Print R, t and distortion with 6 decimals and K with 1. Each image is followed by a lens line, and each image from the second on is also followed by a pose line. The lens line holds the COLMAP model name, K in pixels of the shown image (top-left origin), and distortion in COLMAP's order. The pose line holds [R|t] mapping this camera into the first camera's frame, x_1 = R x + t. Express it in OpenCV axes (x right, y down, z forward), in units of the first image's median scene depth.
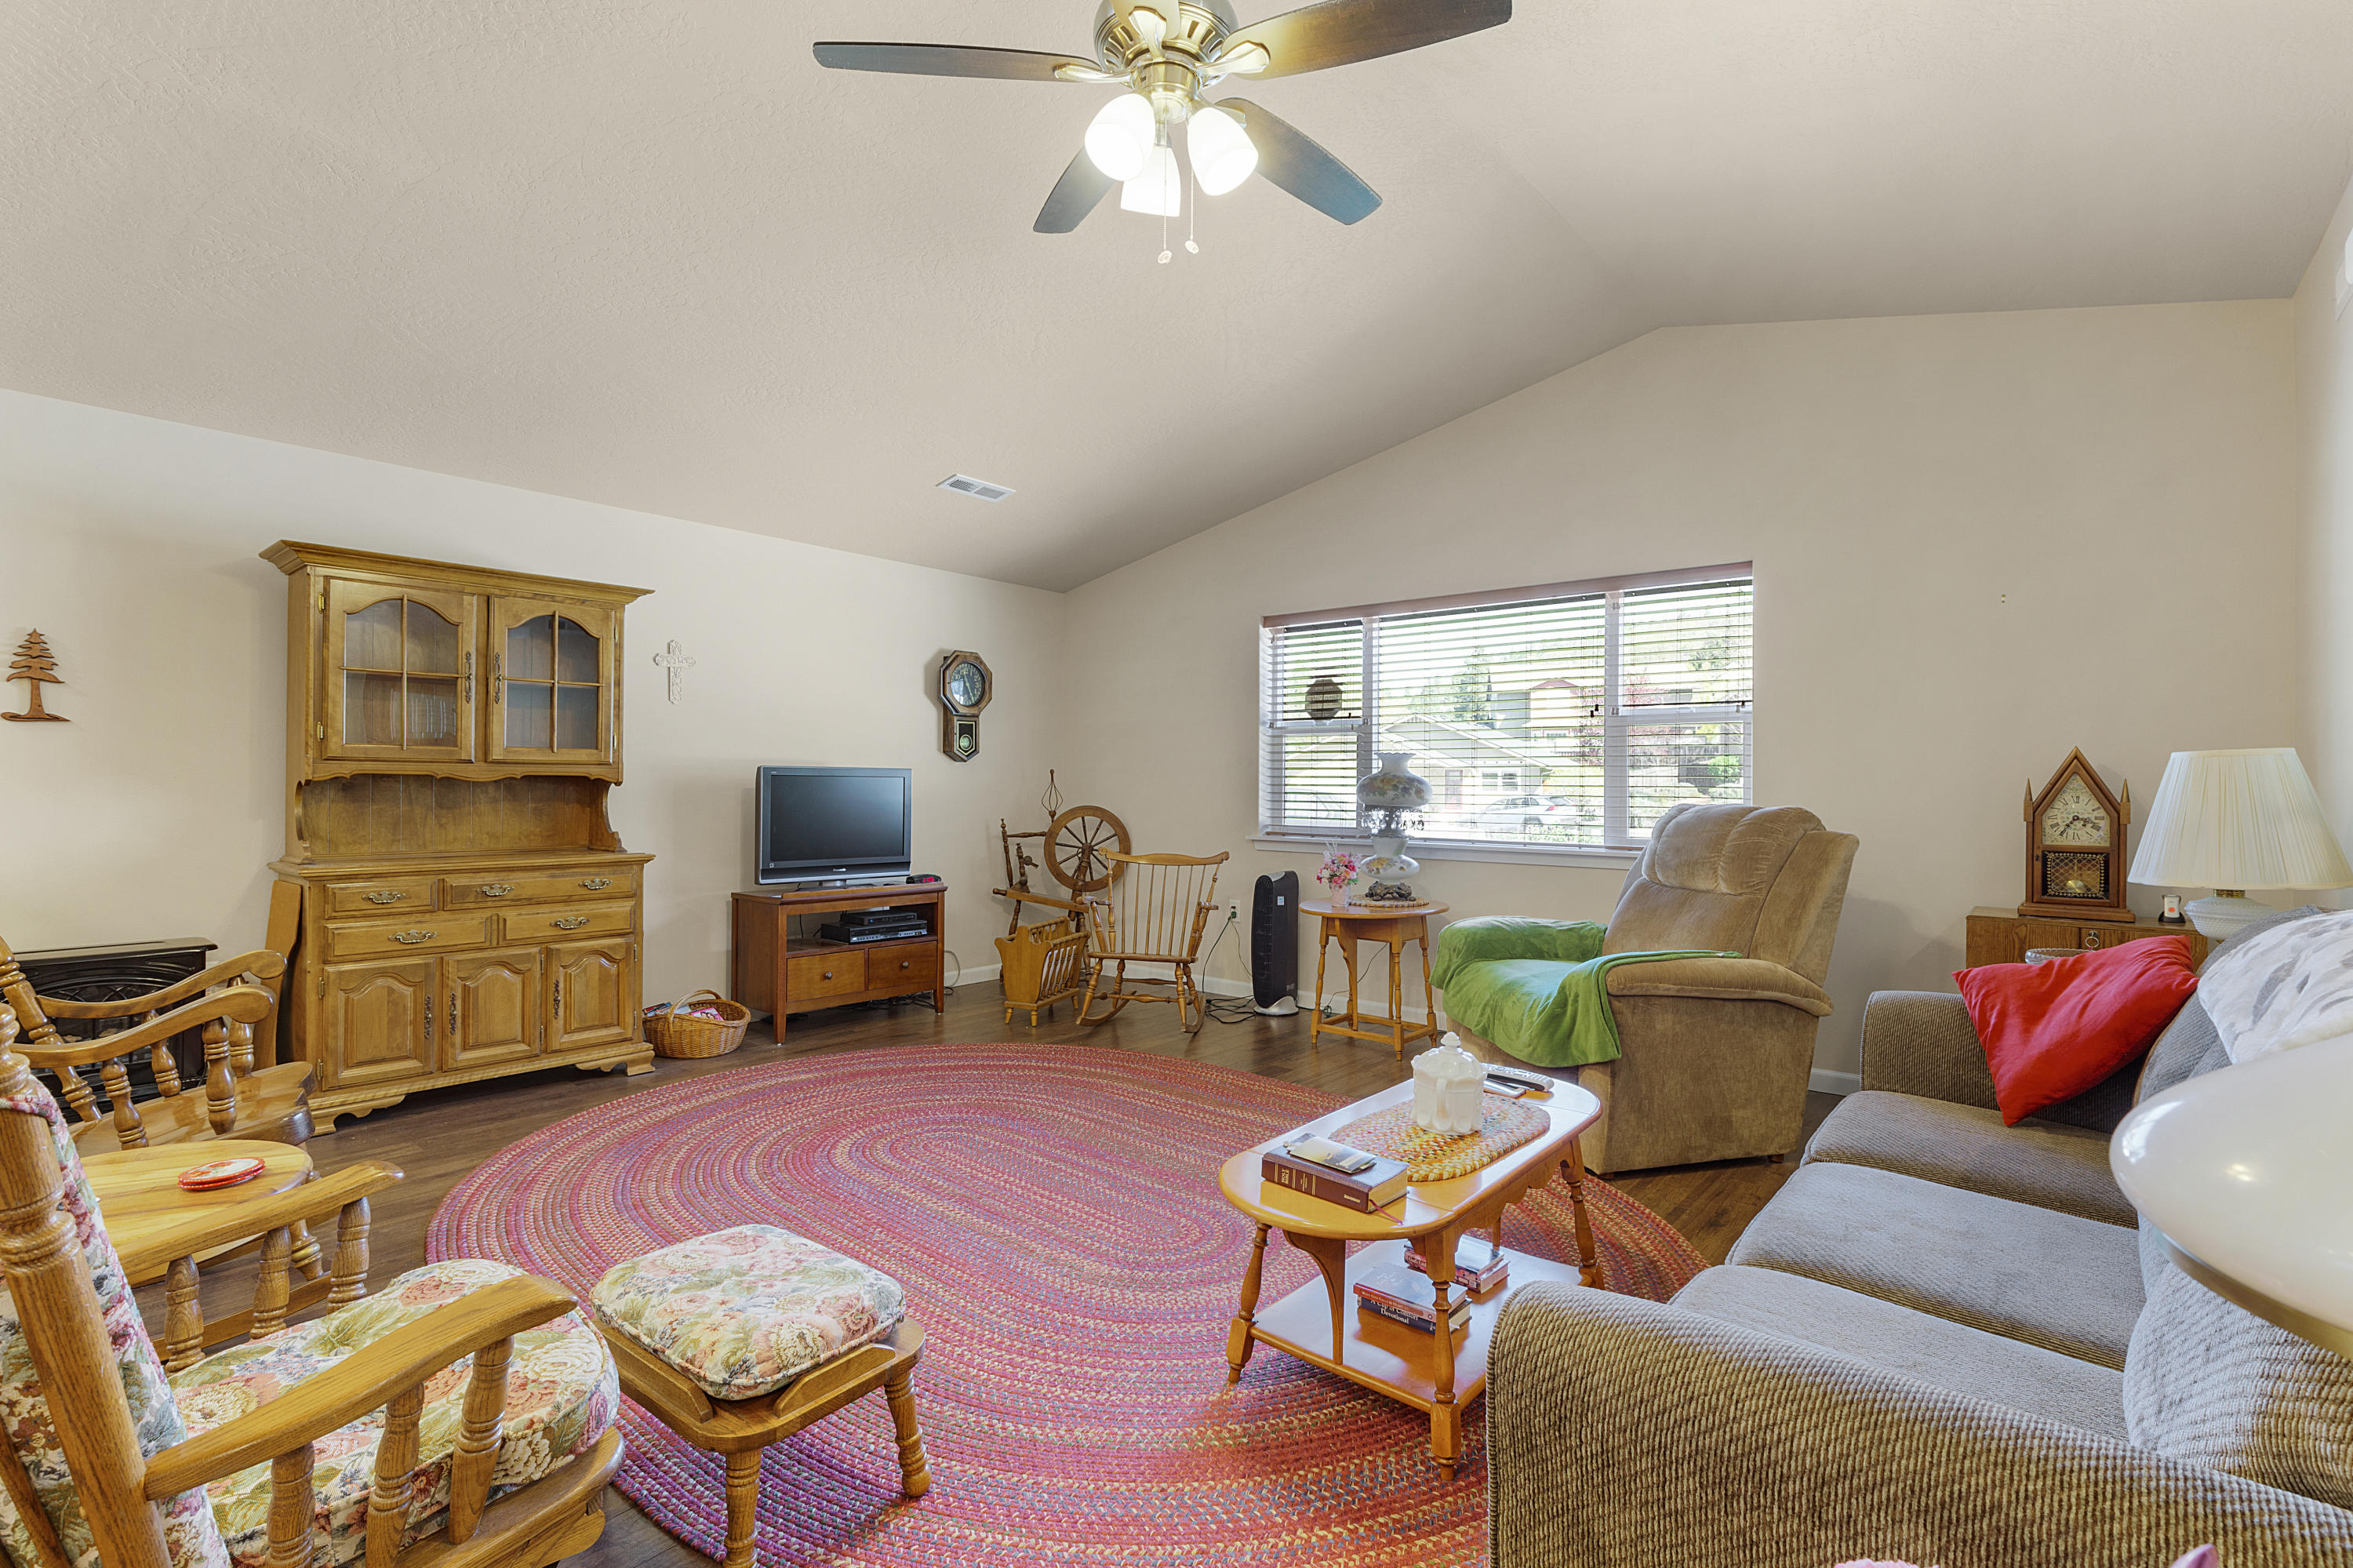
lens RADIAL K [[1080.1, 0, 1191.3], [0, 1080.1, 783.9], [0, 0, 1]] dist [0.008546, -0.002334]
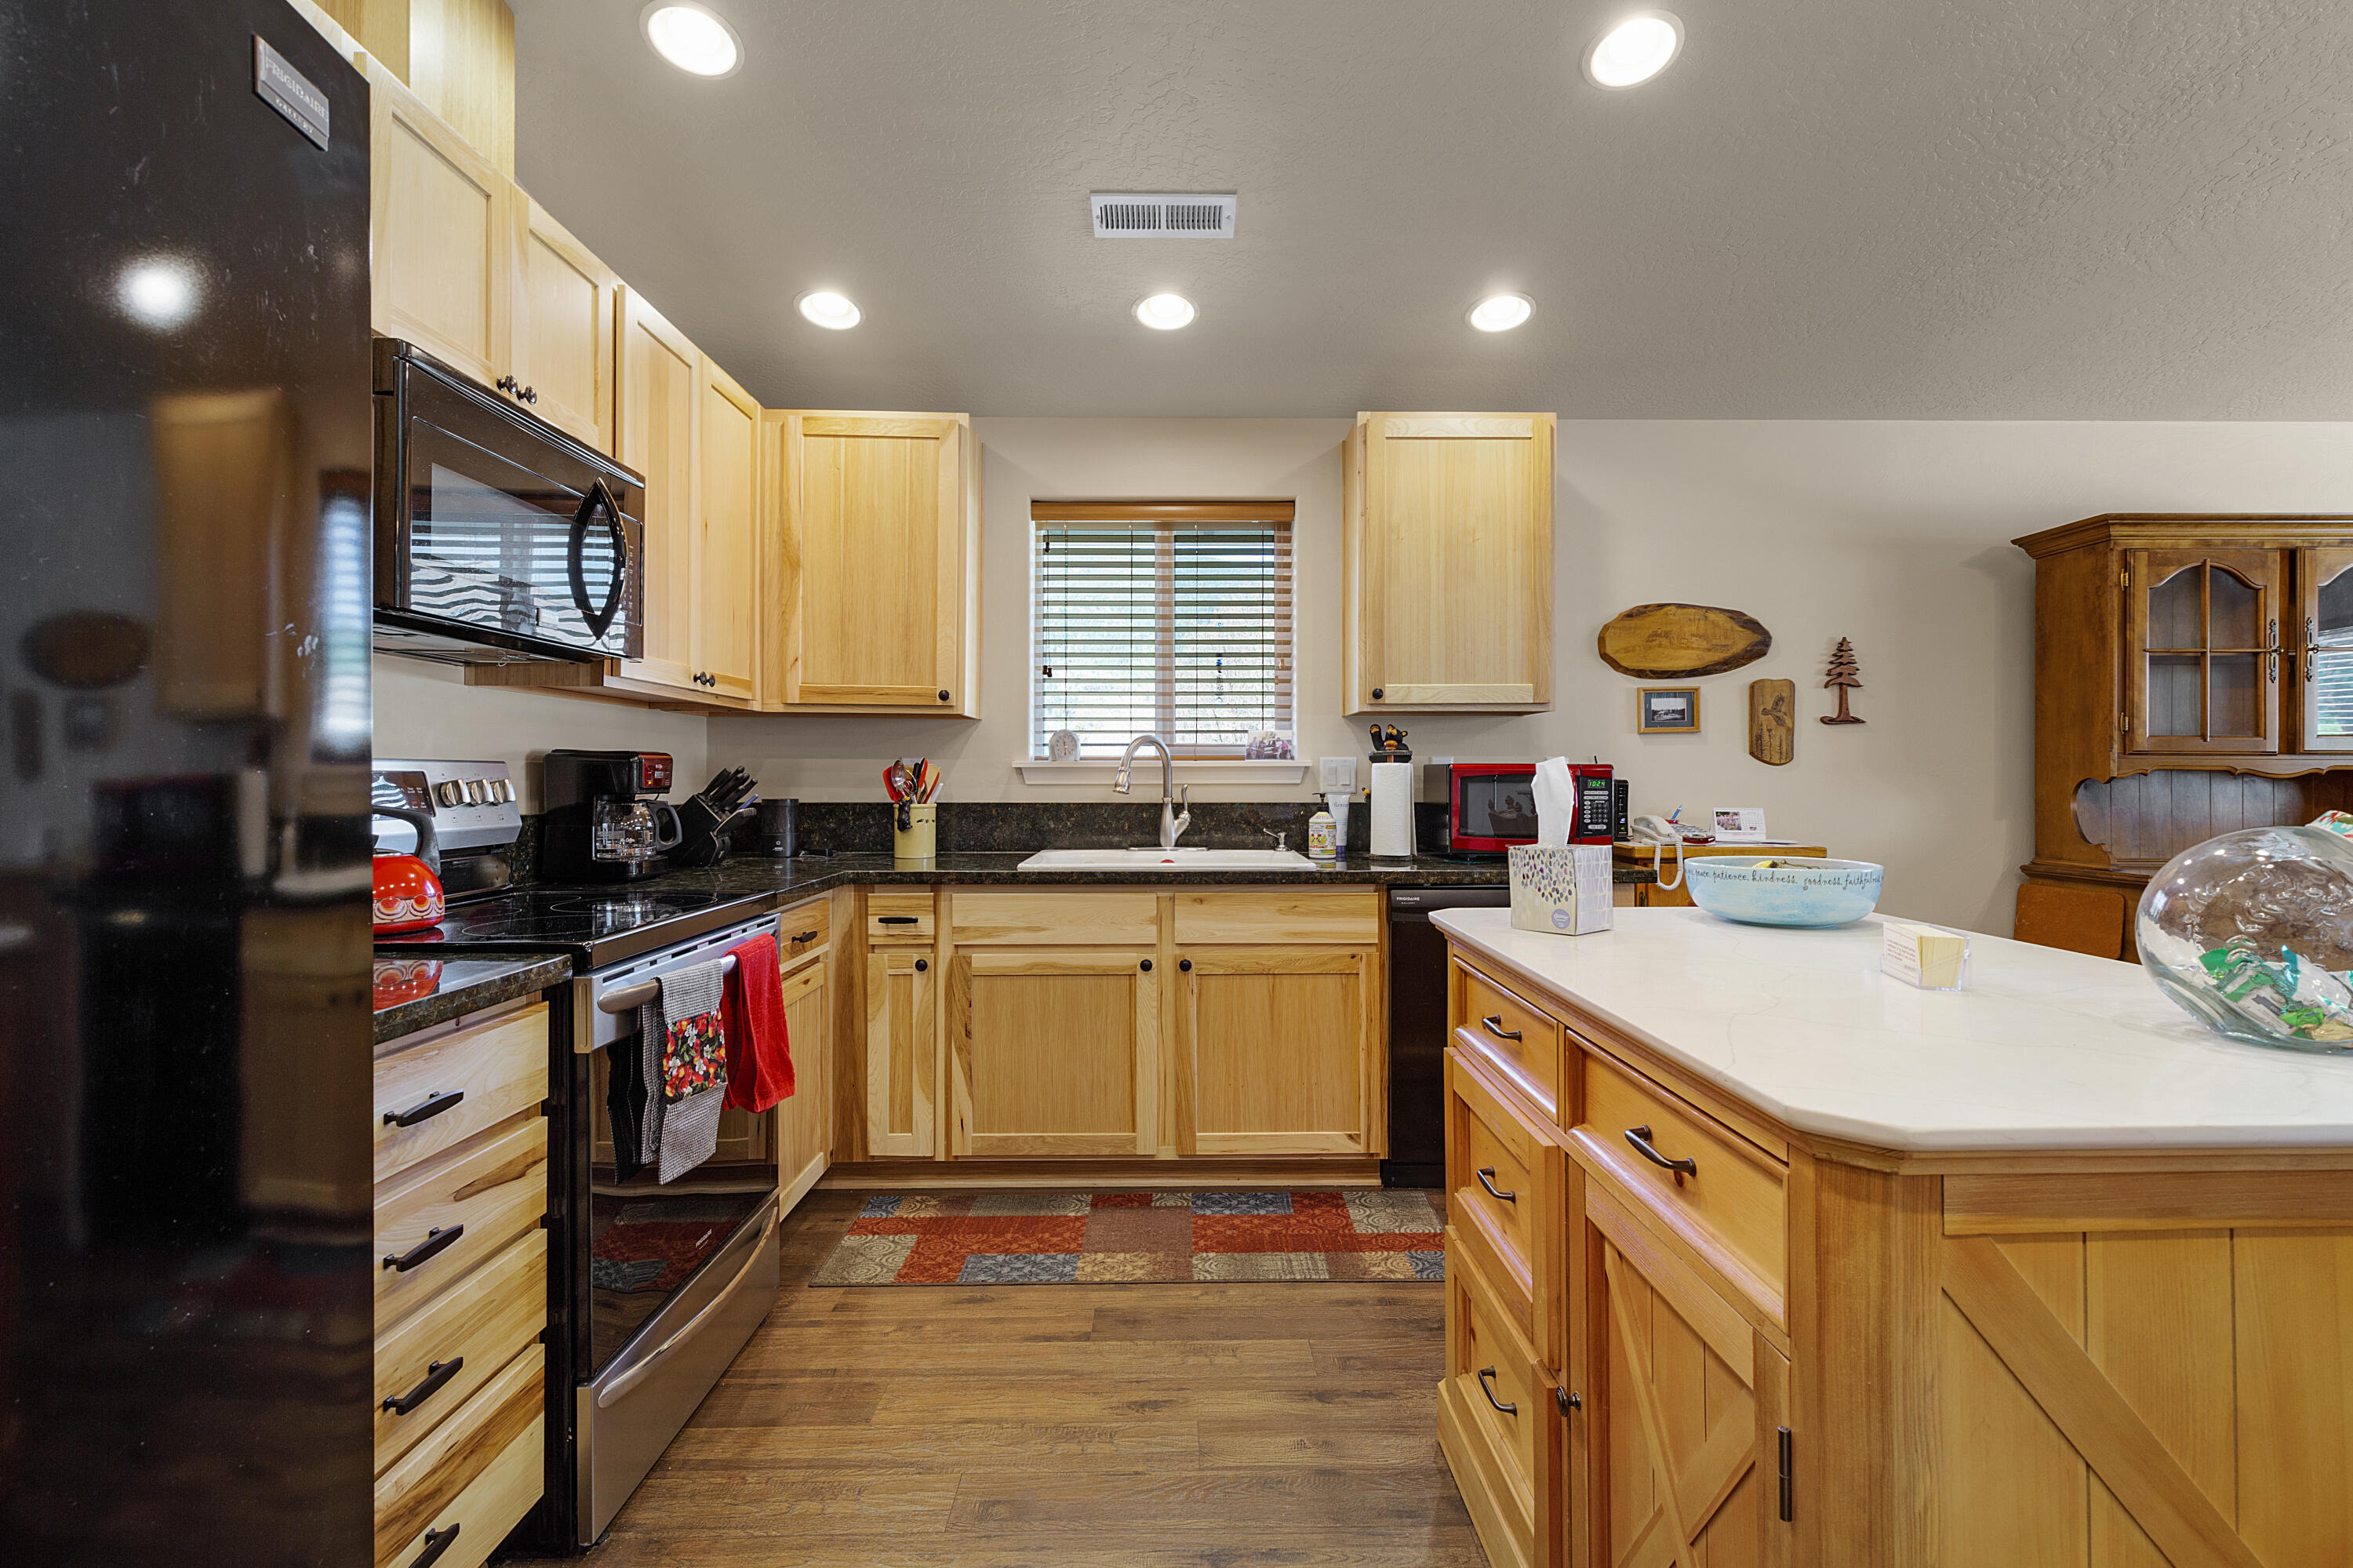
lens RADIAL K [[1080.1, 0, 1198.1], [0, 1080.1, 771.6], [0, 0, 1]] dist [0.008546, -0.002334]
pose [[0.651947, -0.010161, -0.758197, -0.482270], [0.002083, 0.999930, -0.011610, 0.000144], [0.758262, 0.005990, 0.651923, -0.125083]]
